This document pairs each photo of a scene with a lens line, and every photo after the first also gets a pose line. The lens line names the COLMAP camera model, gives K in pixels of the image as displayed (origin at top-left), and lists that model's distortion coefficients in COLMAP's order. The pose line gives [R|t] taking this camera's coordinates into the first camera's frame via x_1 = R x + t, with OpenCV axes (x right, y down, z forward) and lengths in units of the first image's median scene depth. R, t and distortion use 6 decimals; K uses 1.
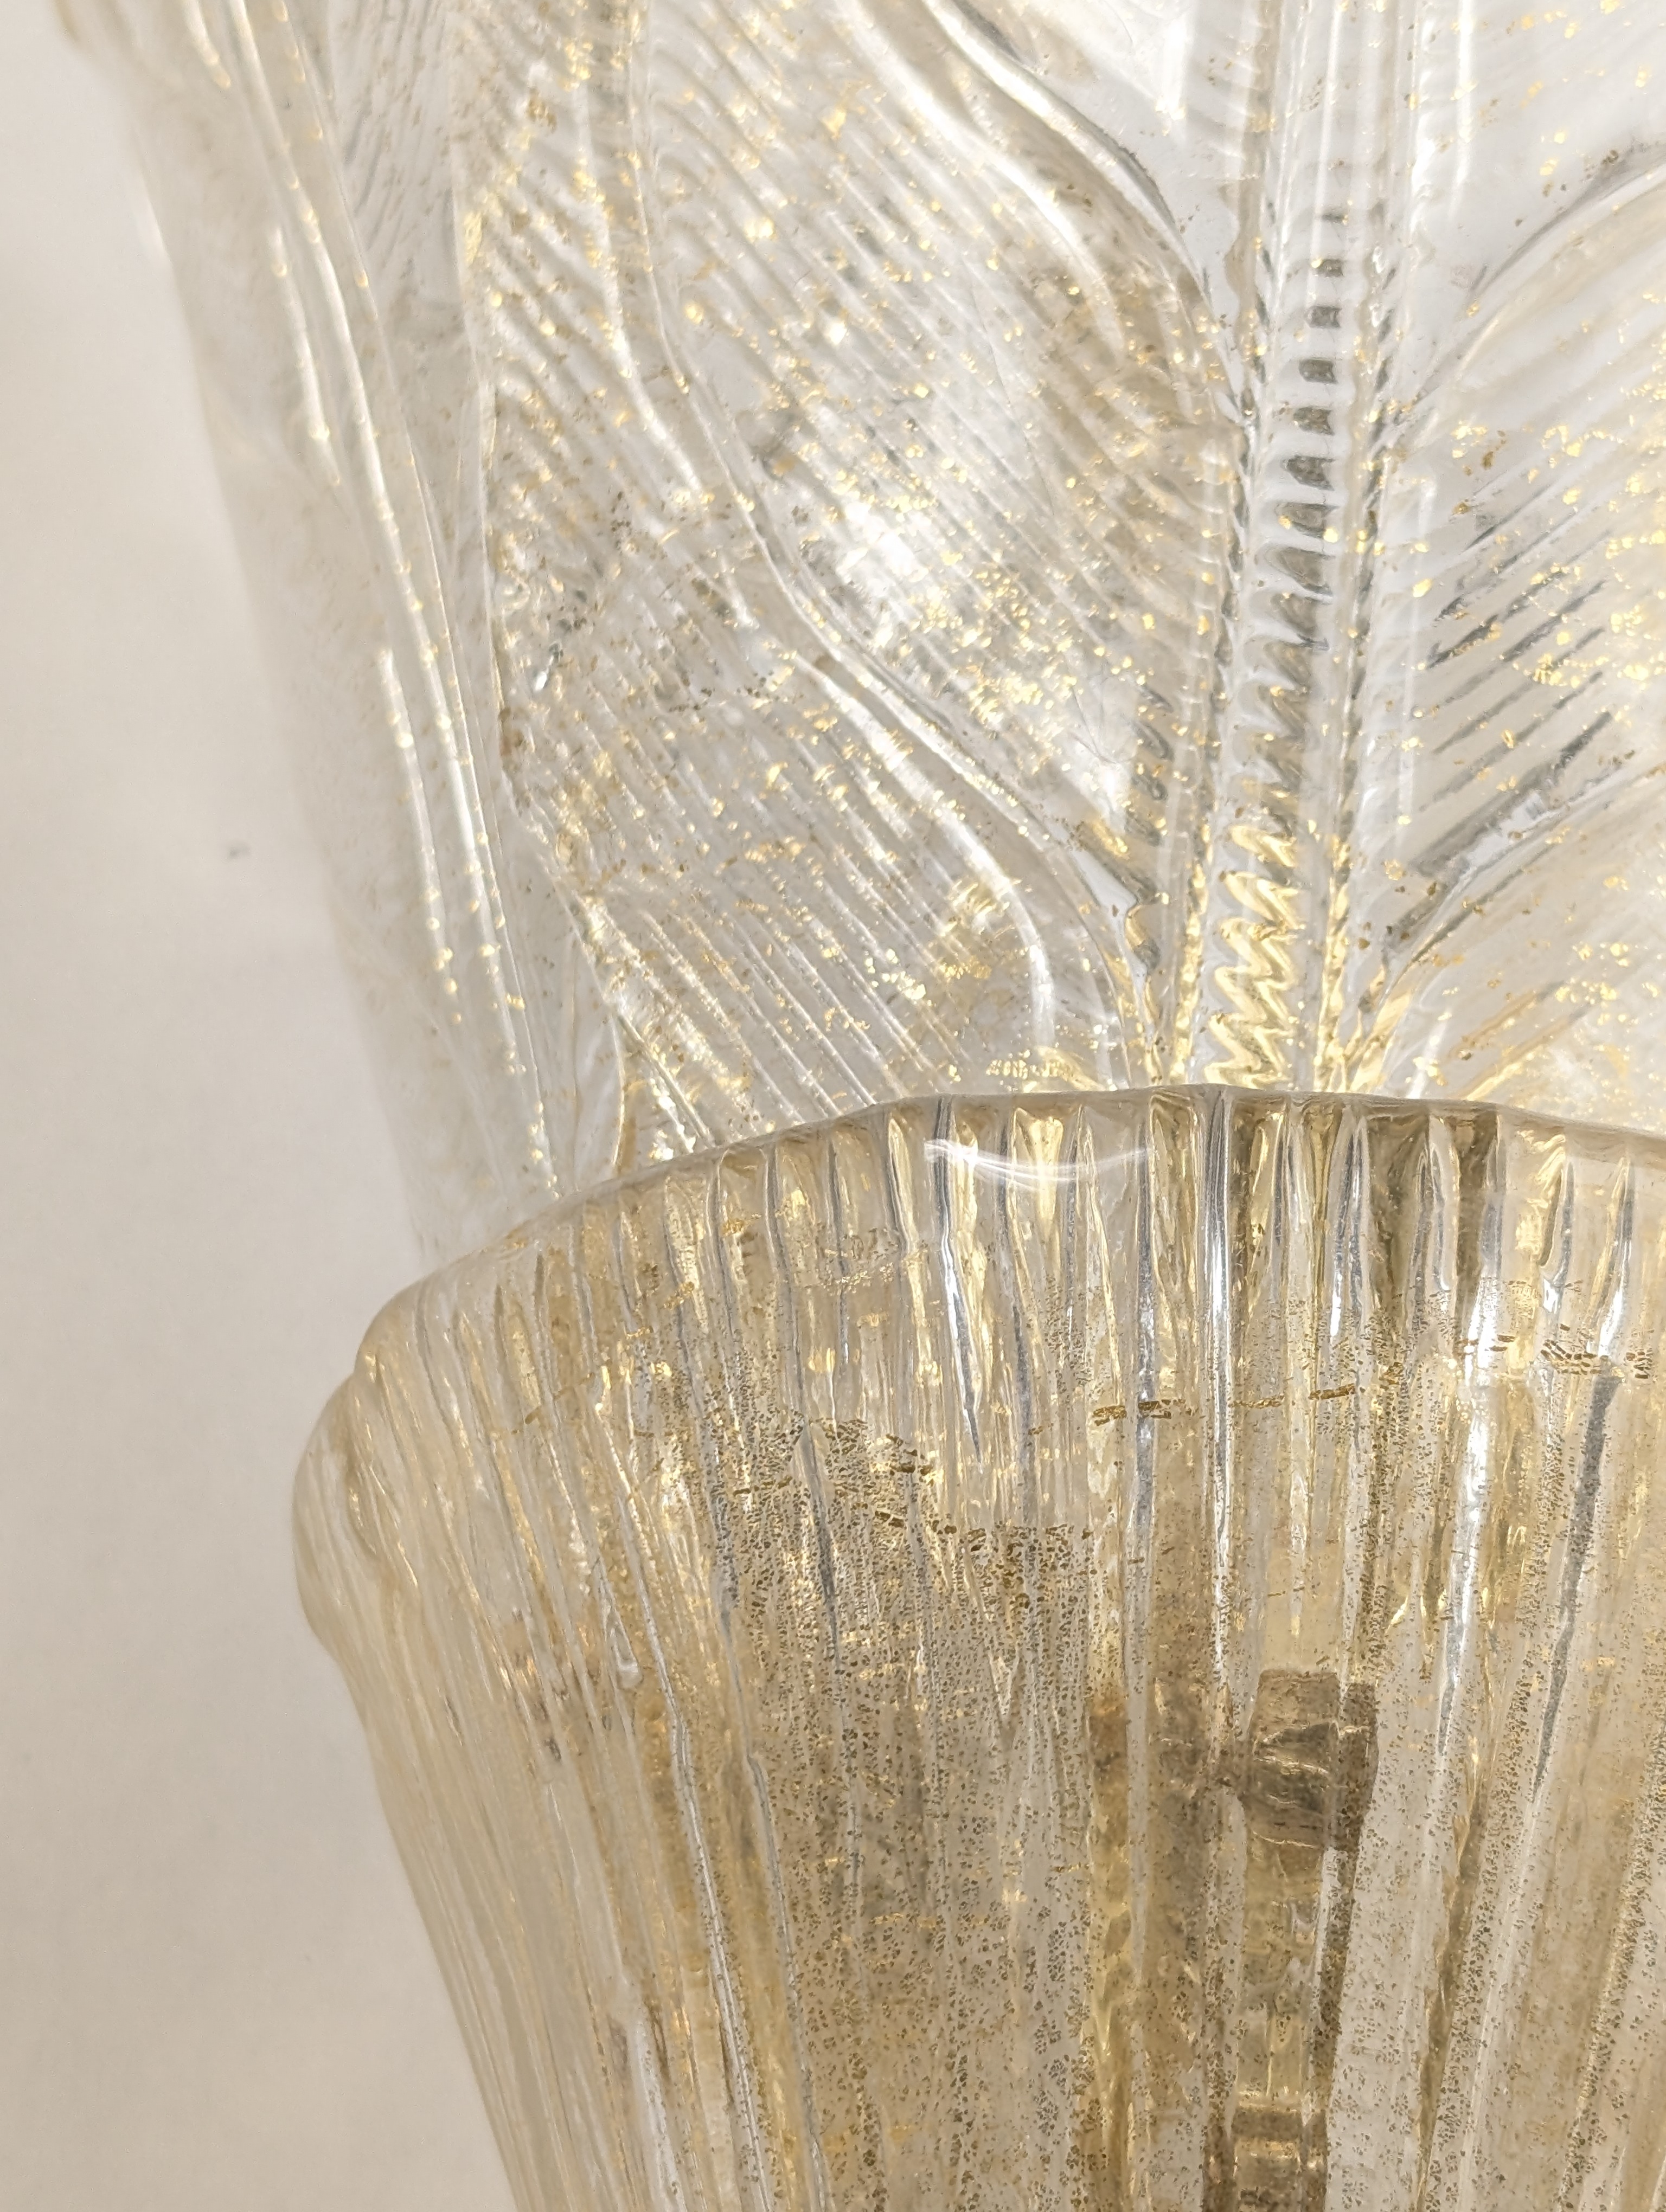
lens RADIAL K [[3173.4, 0, 833.0], [0, 3173.4, 1106.0], [0, 0, 1]] dist [-0.001067, -0.001042]
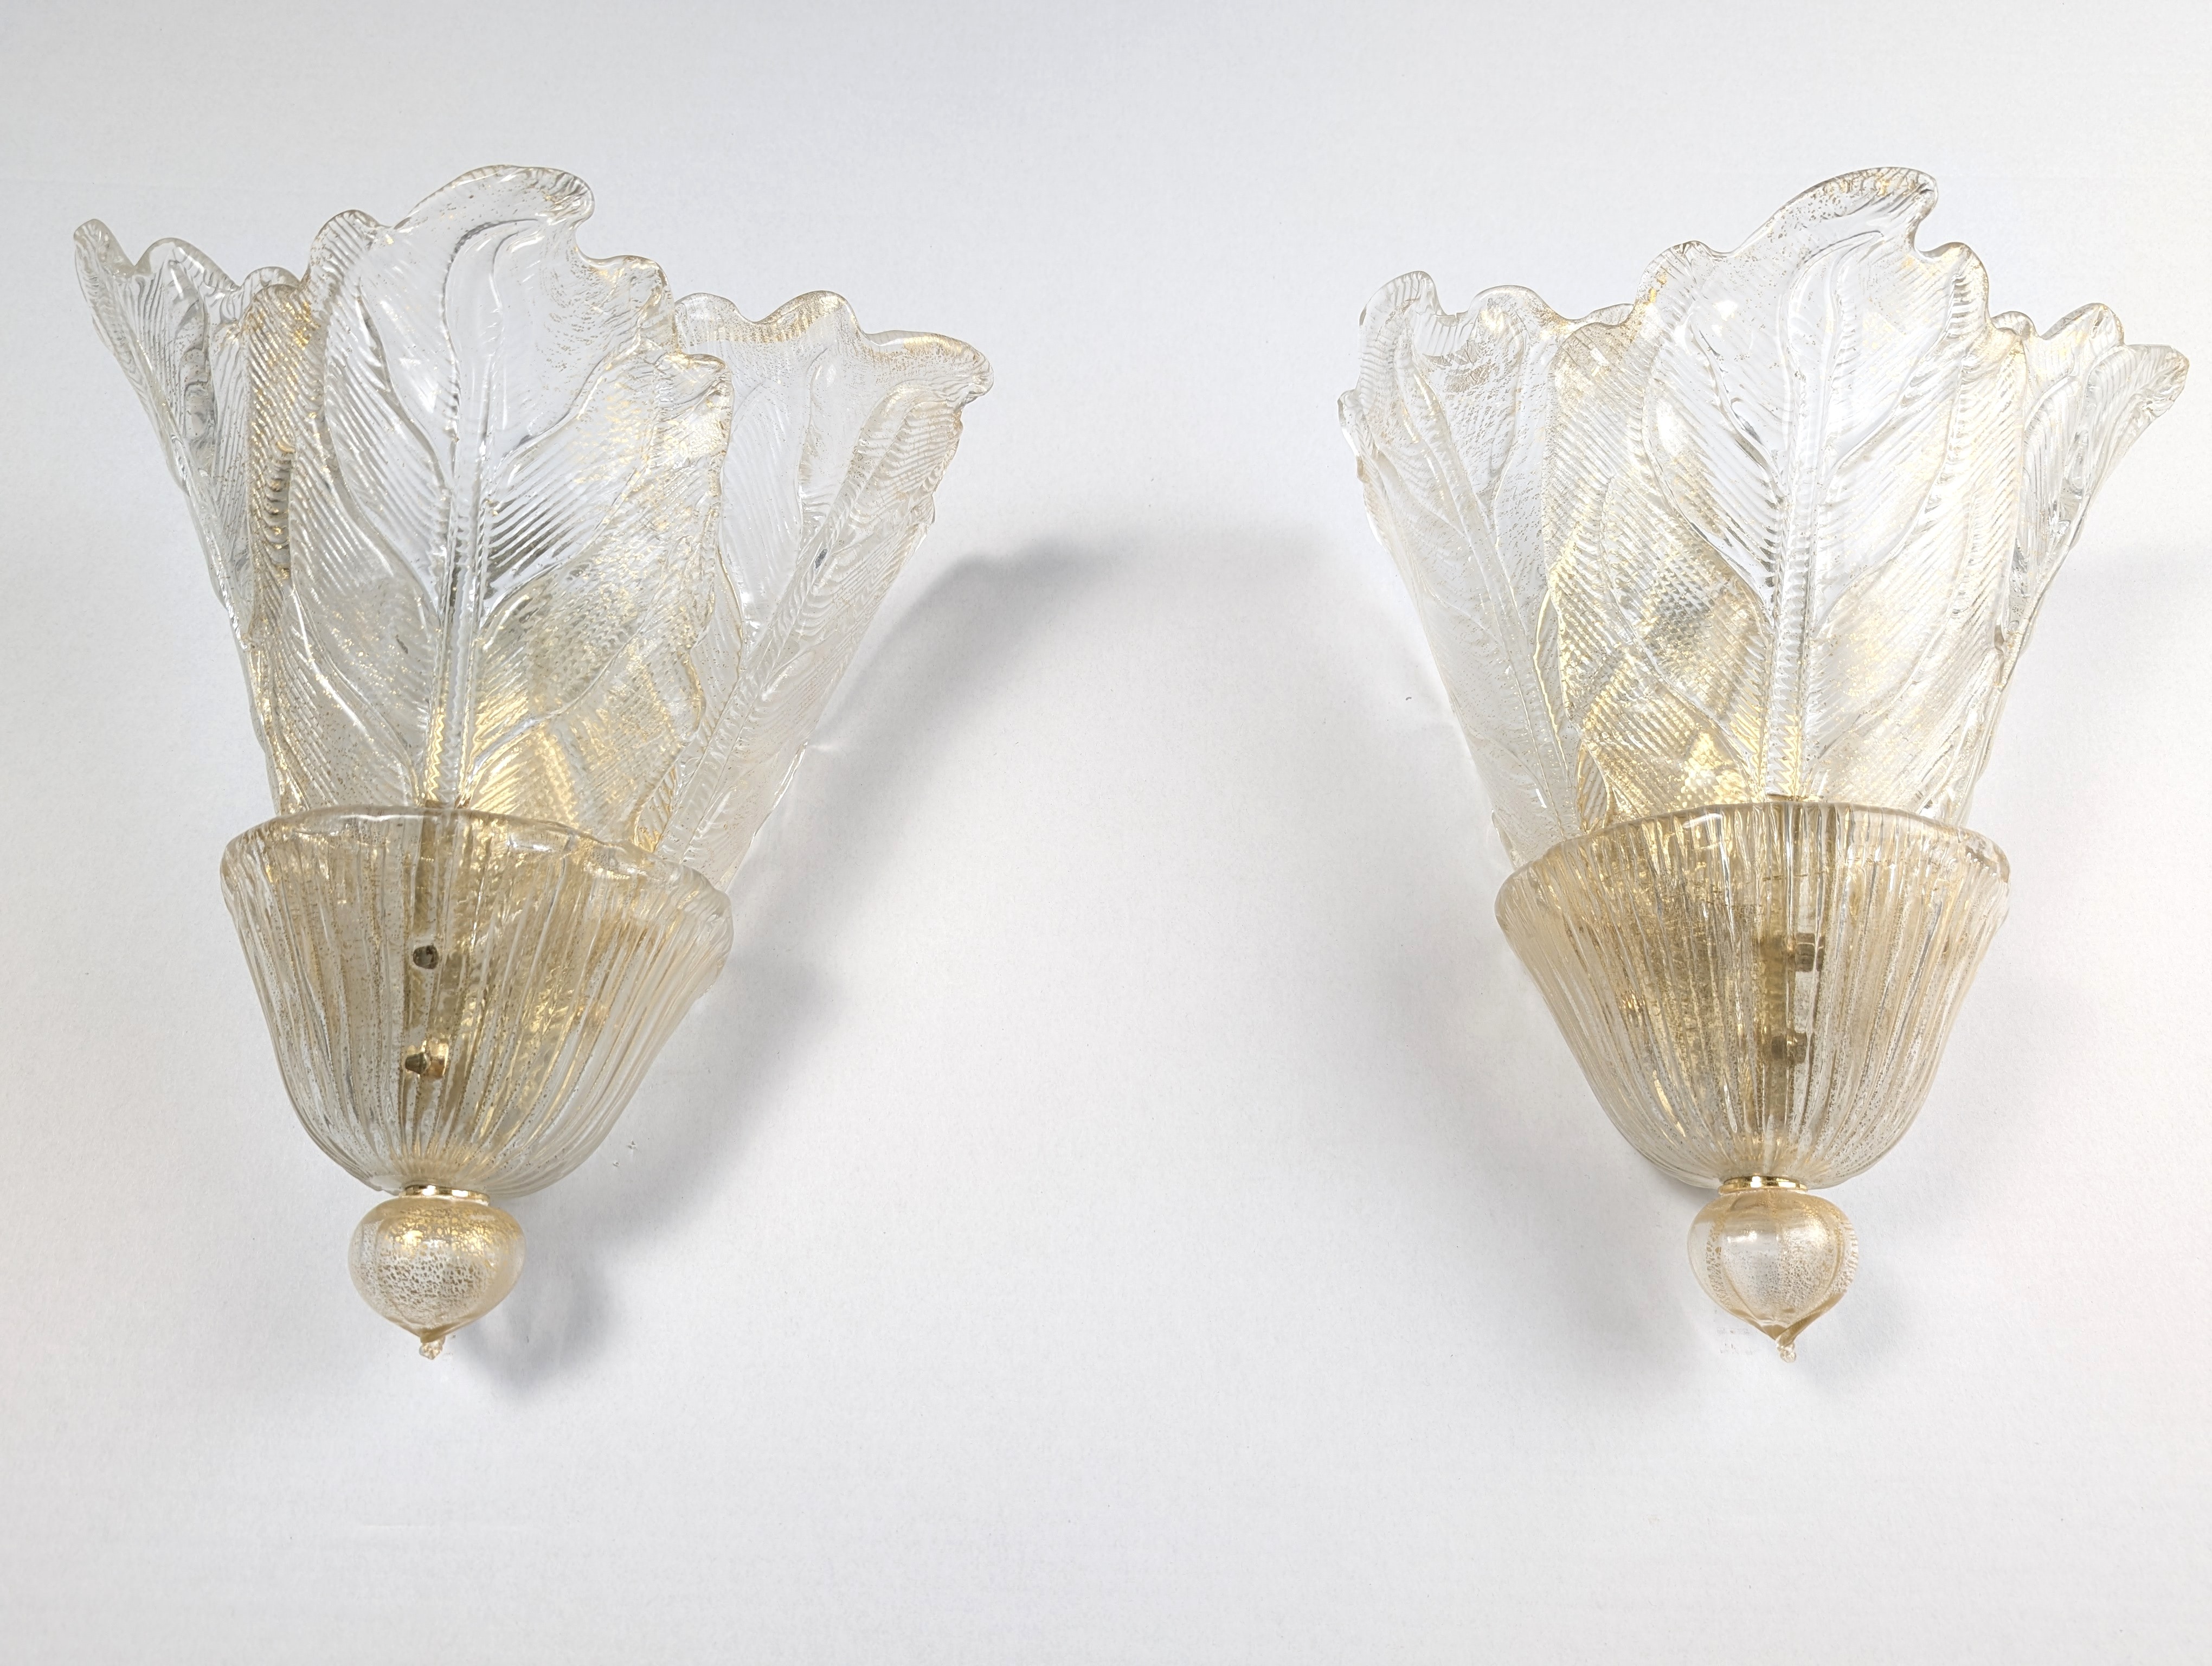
lens RADIAL K [[1551.3, 0, 1106.0], [0, 1551.3, 833.0], [0, 0, 1]] dist [-0.009108, -0.000766]
pose [[0.959779, -0.030308, -0.279115, -0.172852], [0.029539, 0.999539, -0.006961, 0.026596], [0.279198, -0.001564, 0.960232, -1.260279]]
